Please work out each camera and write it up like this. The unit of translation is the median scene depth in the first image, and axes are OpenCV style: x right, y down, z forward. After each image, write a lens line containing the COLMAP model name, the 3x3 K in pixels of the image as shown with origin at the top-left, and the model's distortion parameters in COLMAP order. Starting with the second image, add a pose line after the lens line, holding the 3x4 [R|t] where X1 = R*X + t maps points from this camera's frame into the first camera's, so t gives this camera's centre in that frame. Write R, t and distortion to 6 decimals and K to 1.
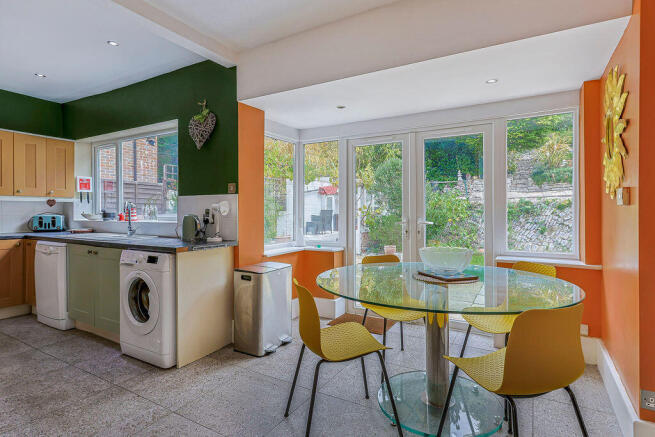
lens RADIAL K [[339.9, 0, 327.5], [0, 339.9, 218.5], [0, 0, 1]] dist [0.002226, 0.000917]
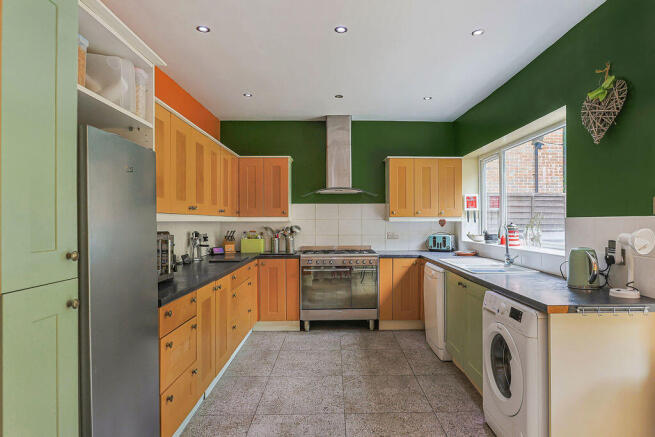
lens RADIAL K [[368.2, 0, 352.3], [0, 368.2, 220.4], [0, 0, 1]] dist [-0.001953, -0.000066]
pose [[0.528199, -0.000996, -0.849120, -0.037928], [-0.012117, 0.999889, -0.008711, -0.048368], [0.849034, 0.014890, 0.528128, 0.243172]]
